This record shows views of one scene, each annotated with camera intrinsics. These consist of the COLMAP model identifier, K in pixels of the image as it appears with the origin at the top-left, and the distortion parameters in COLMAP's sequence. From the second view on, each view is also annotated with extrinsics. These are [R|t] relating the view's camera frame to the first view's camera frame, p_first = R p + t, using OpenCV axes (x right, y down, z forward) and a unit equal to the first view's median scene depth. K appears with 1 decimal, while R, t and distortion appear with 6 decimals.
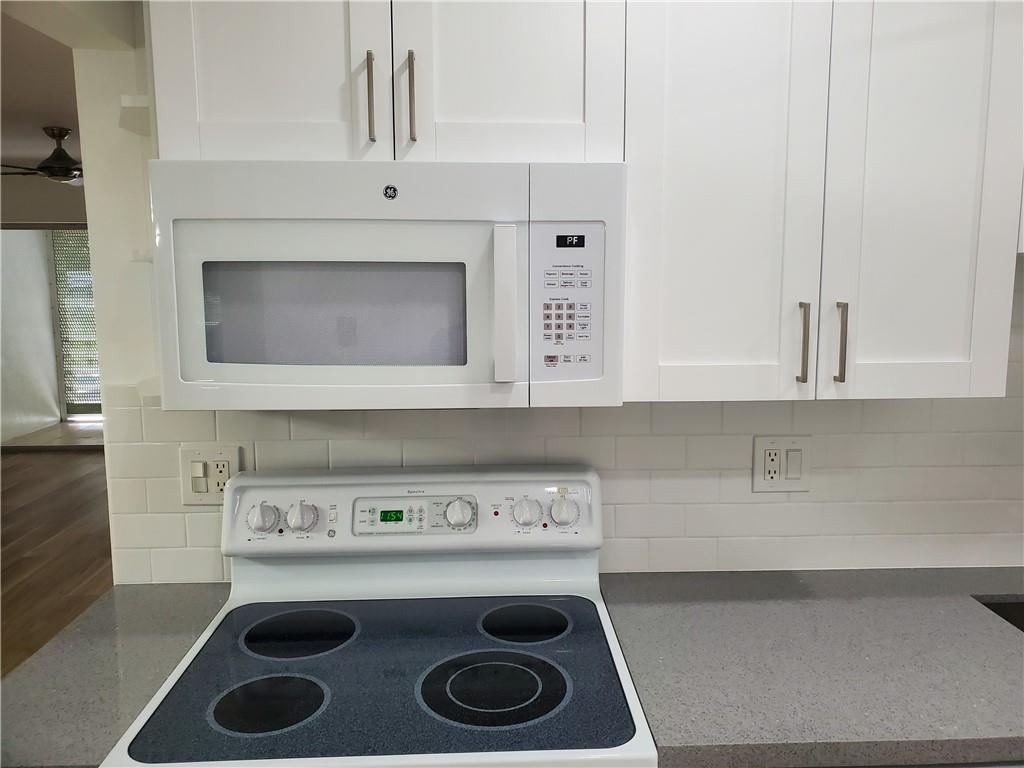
lens RADIAL K [[800.1, 0, 531.0], [0, 800.1, 377.2], [0, 0, 1]] dist [0.039556, -0.039123]
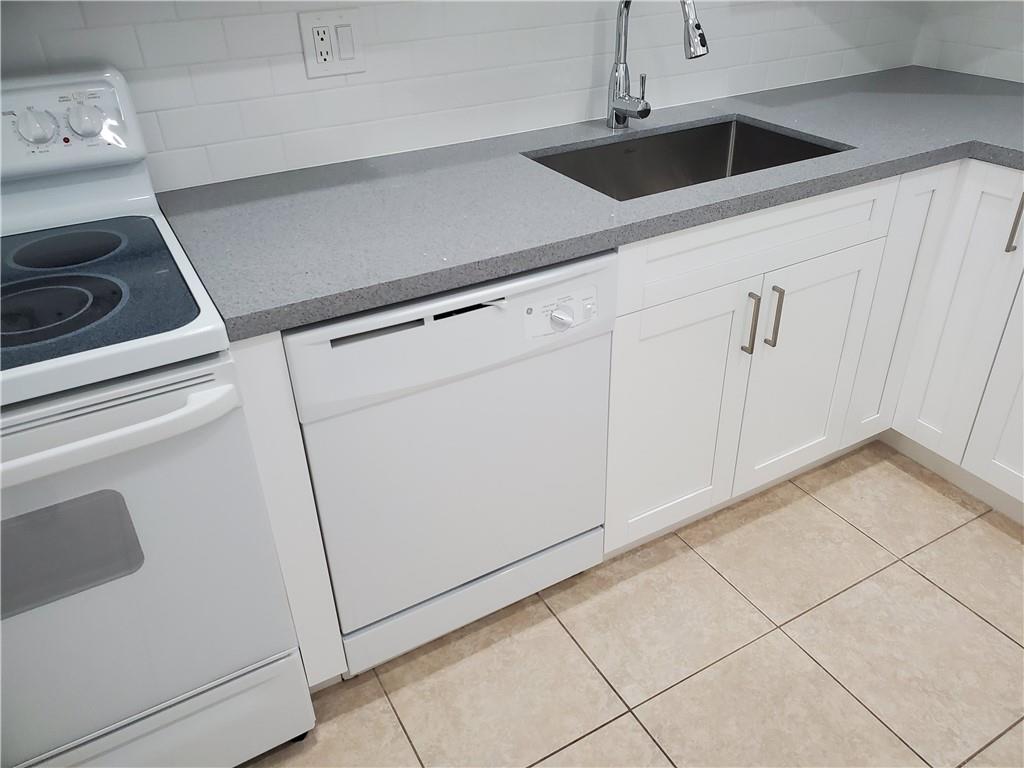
lens RADIAL K [[800.1, 0, 523.9], [0, 800.1, 369.7], [0, 0, 1]] dist [0.039556, -0.039123]
pose [[0.891020, -0.246553, 0.381175, 0.072787], [0.078354, 0.910583, 0.405831, 0.112265], [-0.447150, -0.331737, 0.830667, -0.005641]]
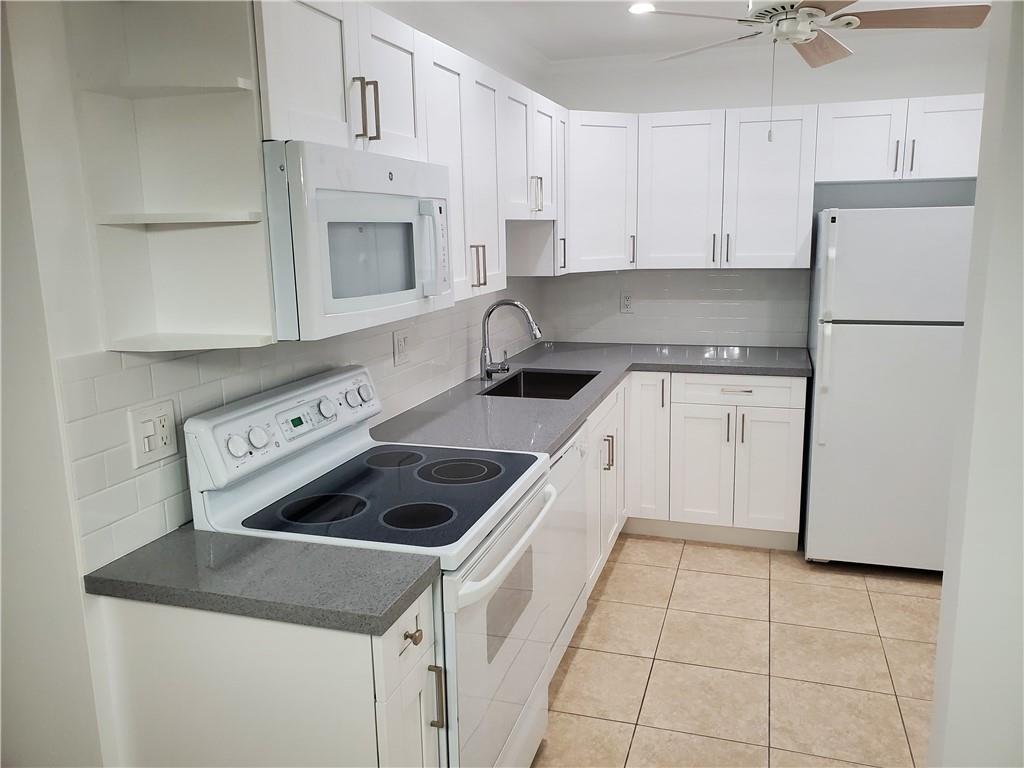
lens RADIAL K [[800.1, 0, 518.2], [0, 800.1, 380.2], [0, 0, 1]] dist [0.039556, -0.039123]
pose [[0.345965, -0.181384, 0.920548, -1.393259], [0.138690, 0.980244, 0.141023, -0.028870], [-0.927940, 0.078882, 0.364286, 0.222144]]
